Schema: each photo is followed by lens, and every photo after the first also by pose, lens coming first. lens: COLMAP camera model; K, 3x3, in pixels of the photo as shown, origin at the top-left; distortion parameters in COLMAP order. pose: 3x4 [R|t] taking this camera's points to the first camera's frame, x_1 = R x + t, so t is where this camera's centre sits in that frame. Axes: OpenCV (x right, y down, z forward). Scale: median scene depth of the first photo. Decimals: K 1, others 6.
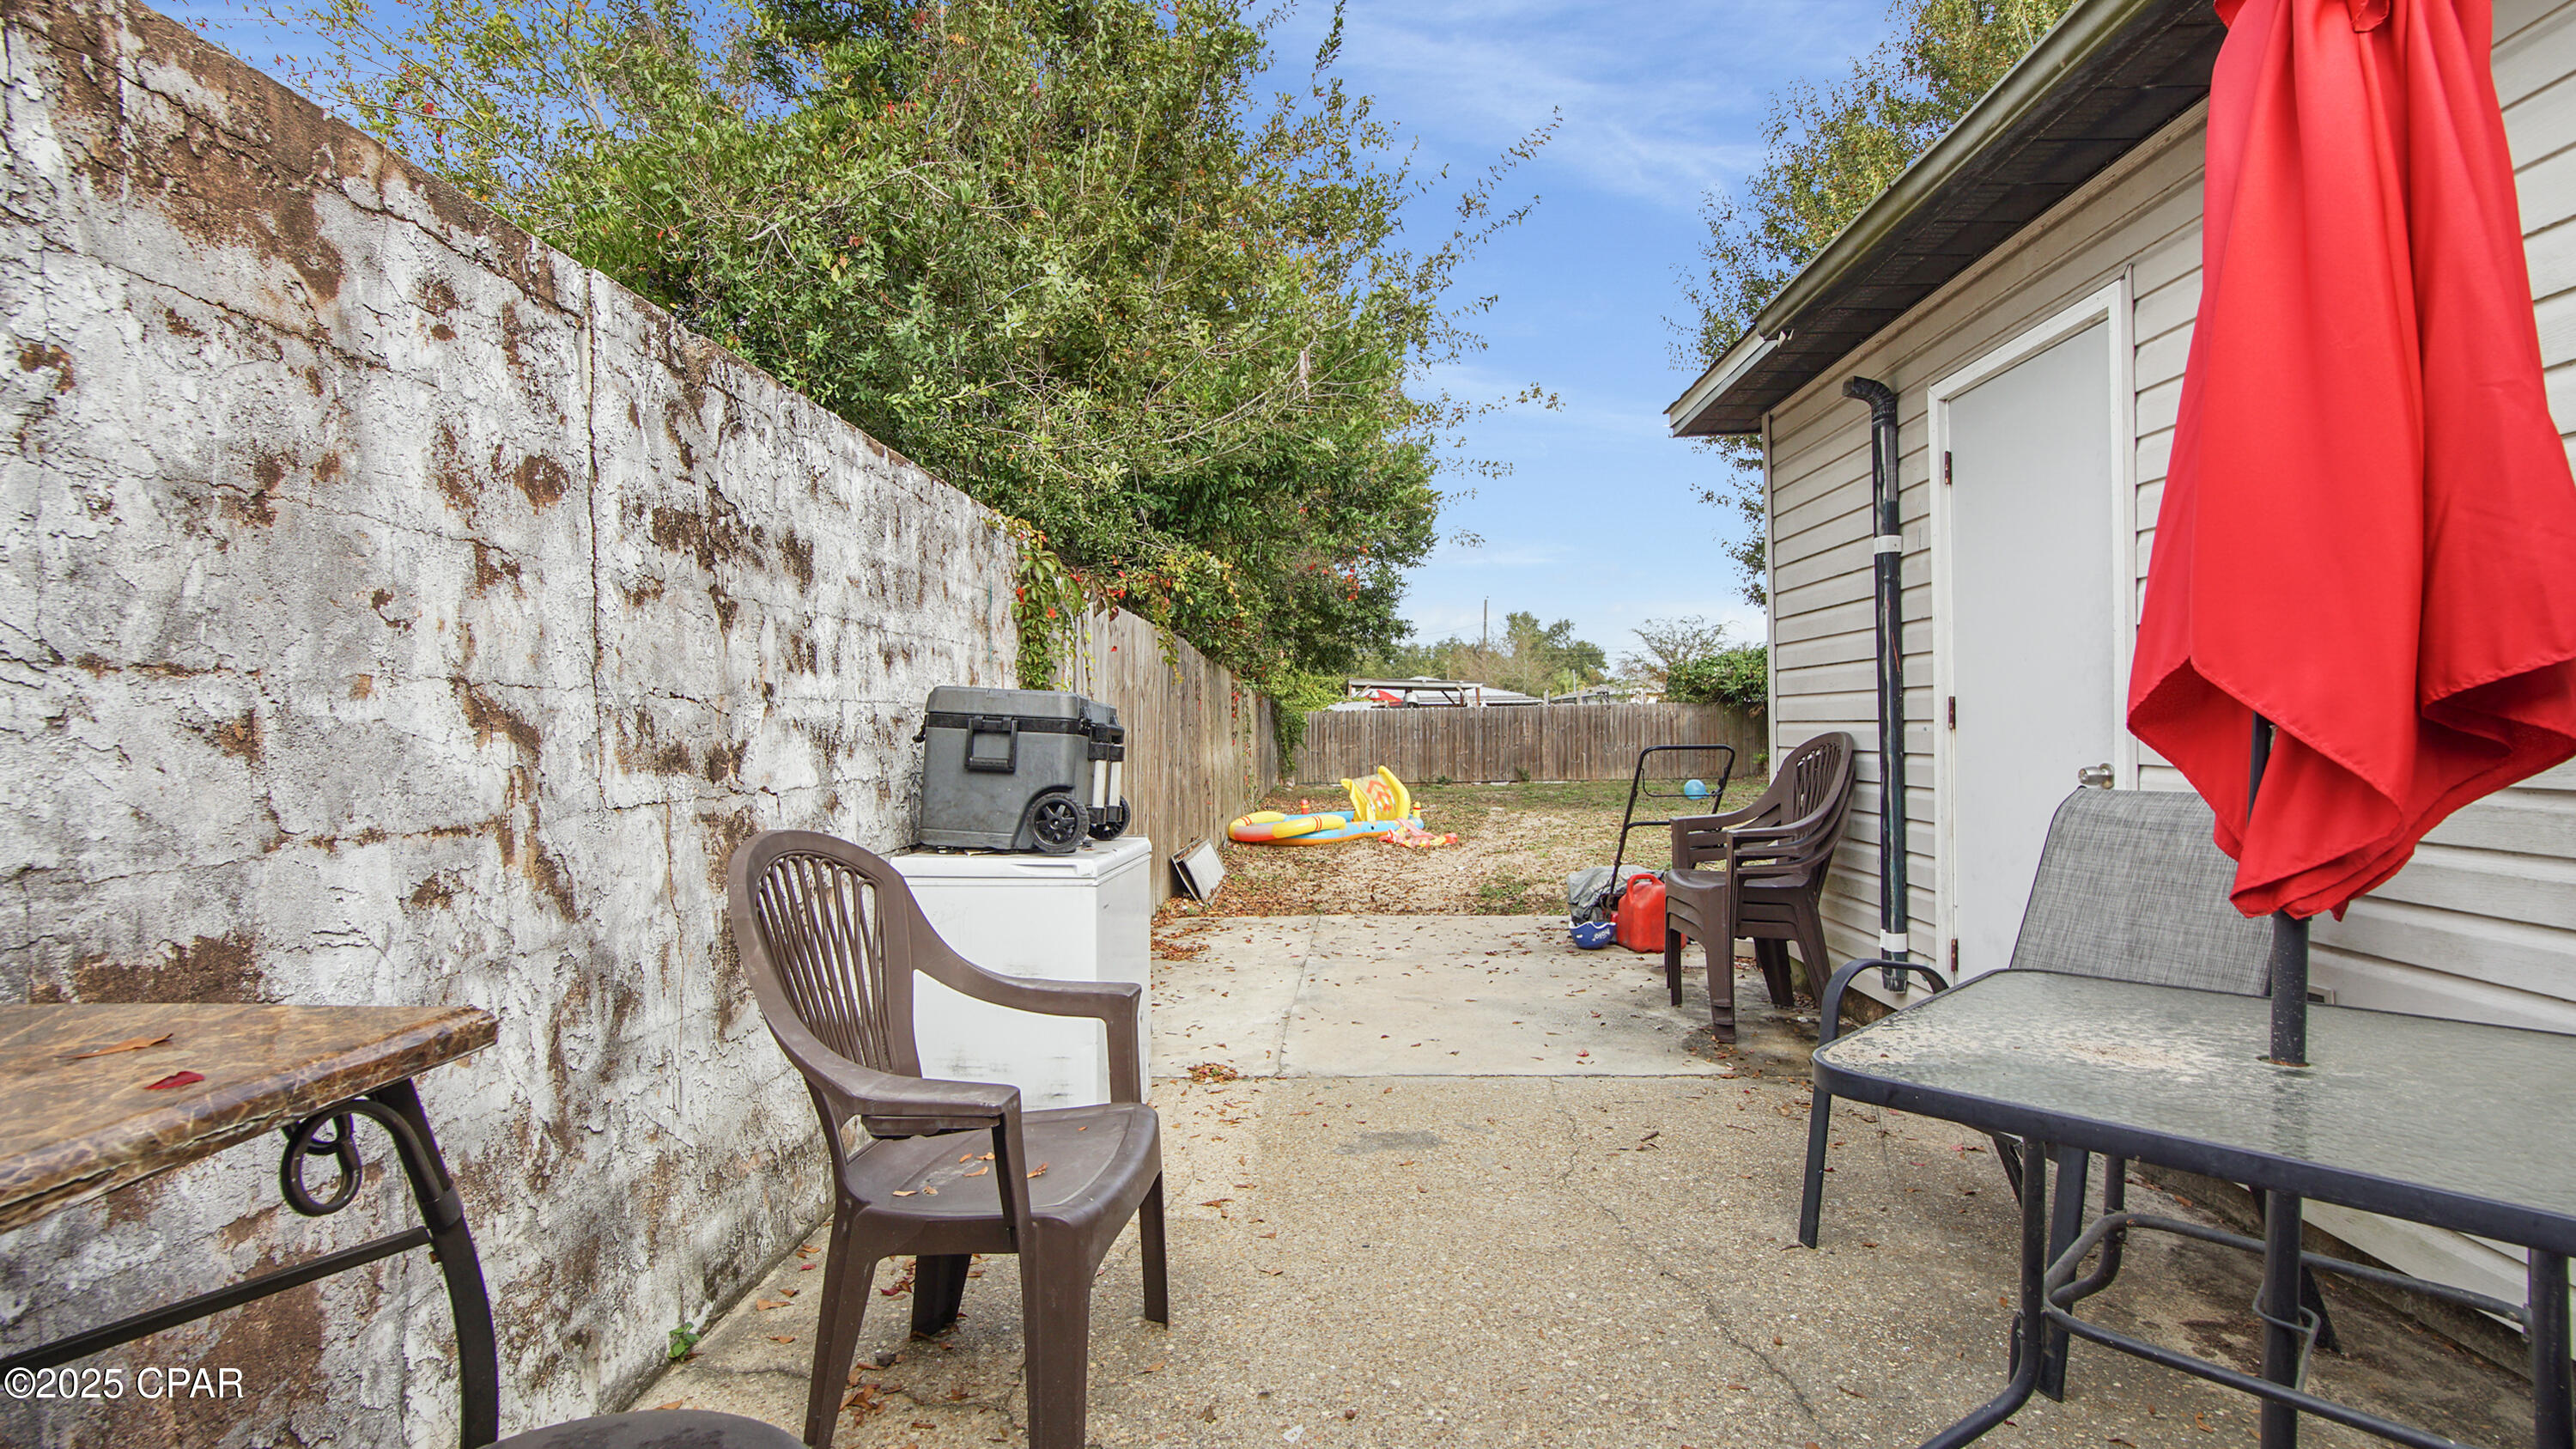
lens RADIAL K [[1049.4, 0, 1290.5], [0, 1049.4, 733.1], [0, 0, 1]] dist [0.000346, 0.000002]
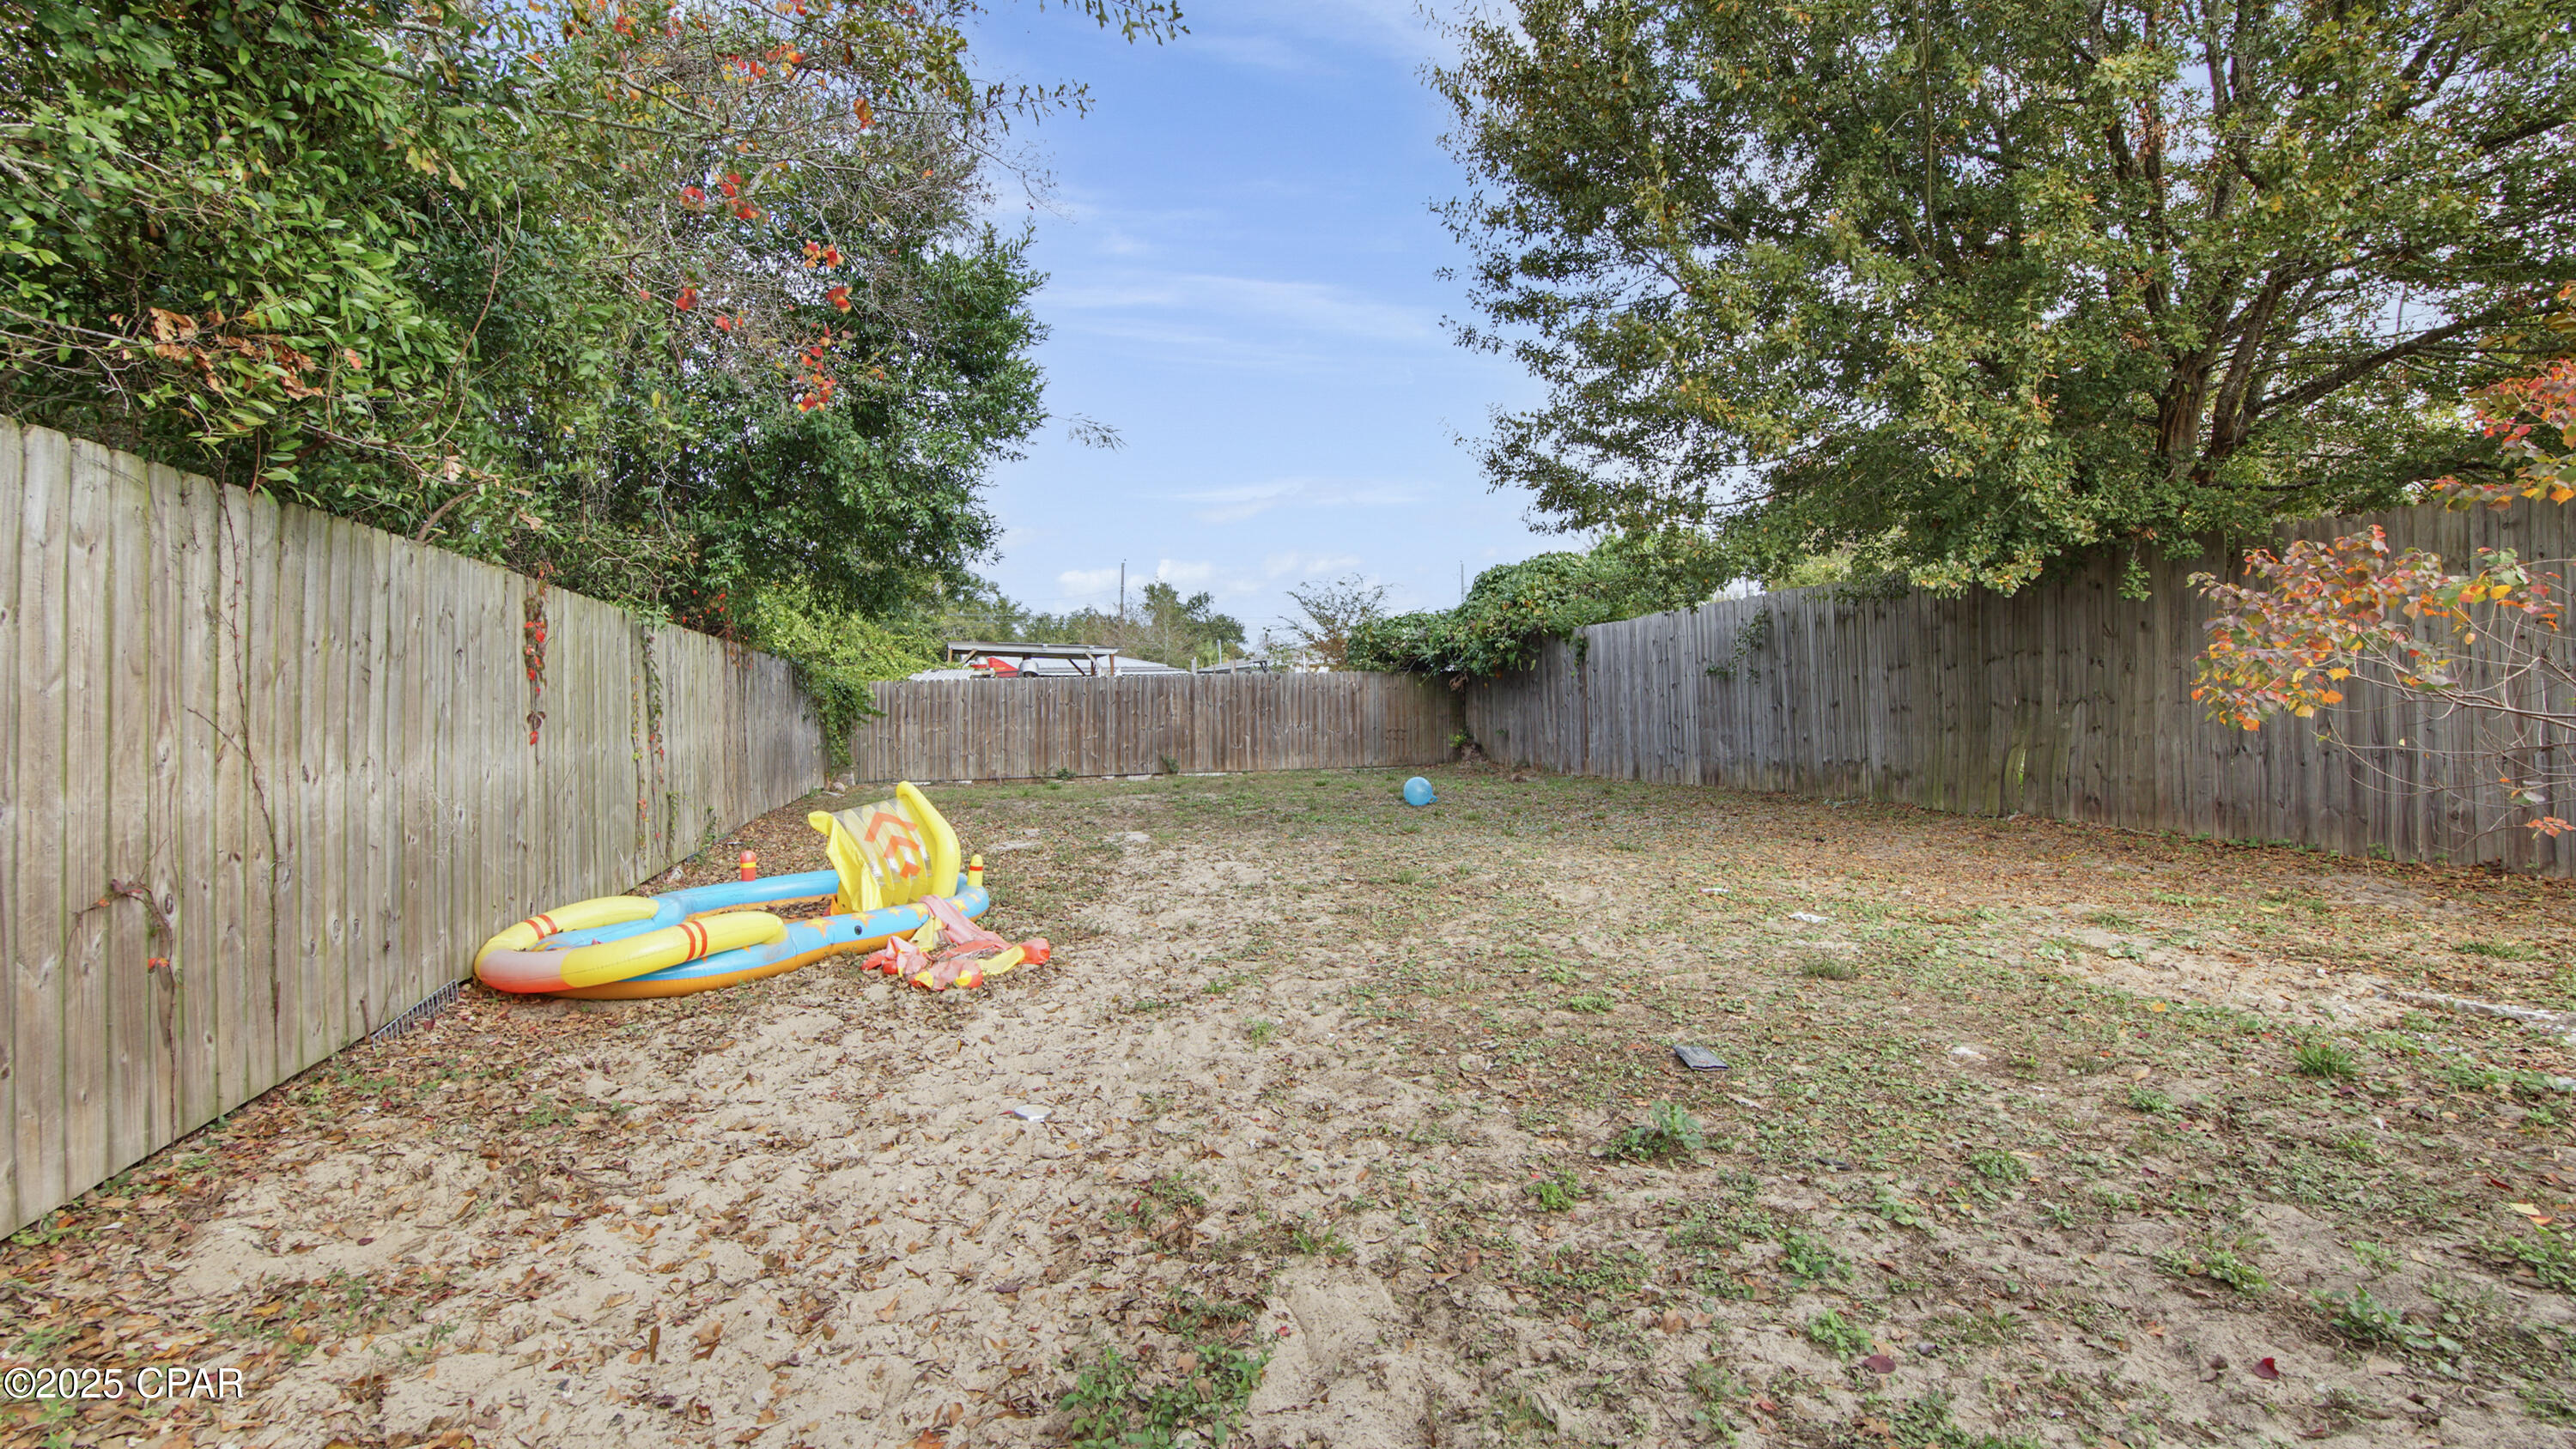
lens RADIAL K [[1049.1, 0, 1289.0], [0, 1049.1, 704.7], [0, 0, 1]] dist [0.000346, 0.000002]
pose [[0.942696, -0.001381, 0.333649, 0.076068], [0.002727, 0.999990, -0.003565, -0.002036], [-0.333640, 0.004270, 0.942691, 0.390305]]
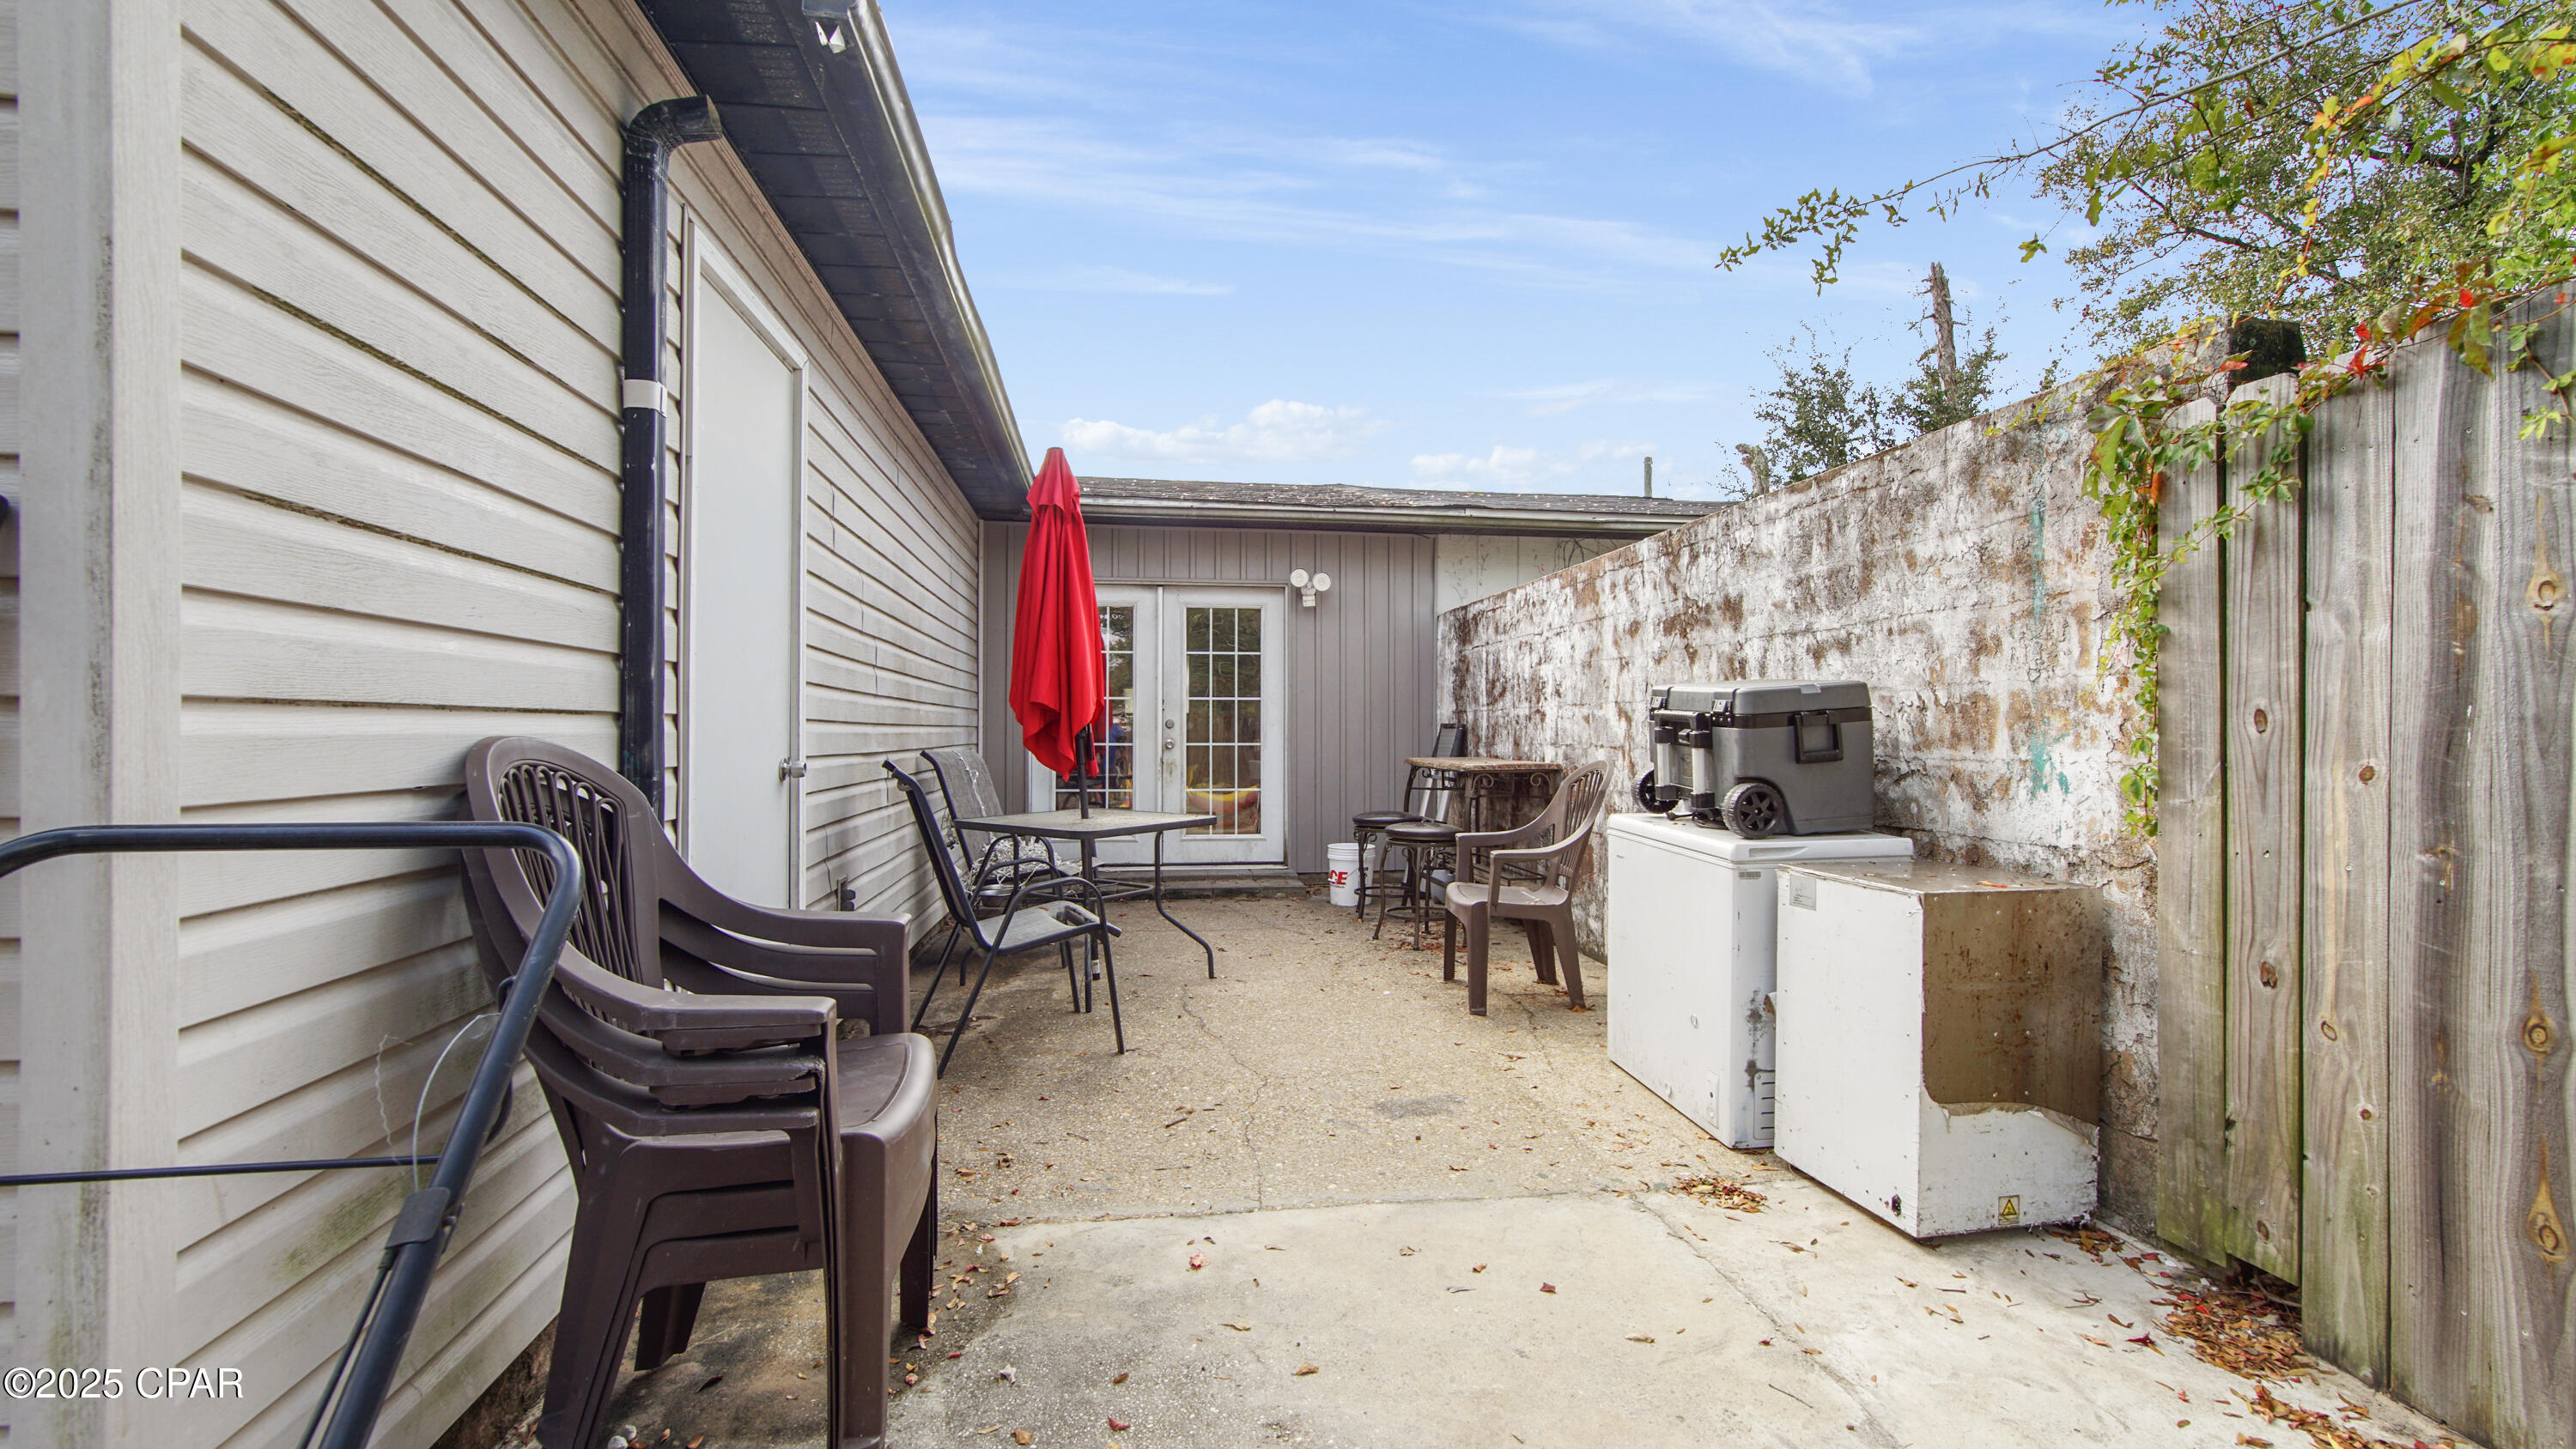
lens RADIAL K [[1049.1, 0, 1283.2], [0, 1049.1, 728.4], [0, 0, 1]] dist [0.000346, 0.000002]
pose [[-0.979718, 0.014346, -0.199868, 0.354595], [0.012822, 0.999878, 0.008920, -0.004550], [0.199972, 0.006176, -0.979782, 1.626214]]
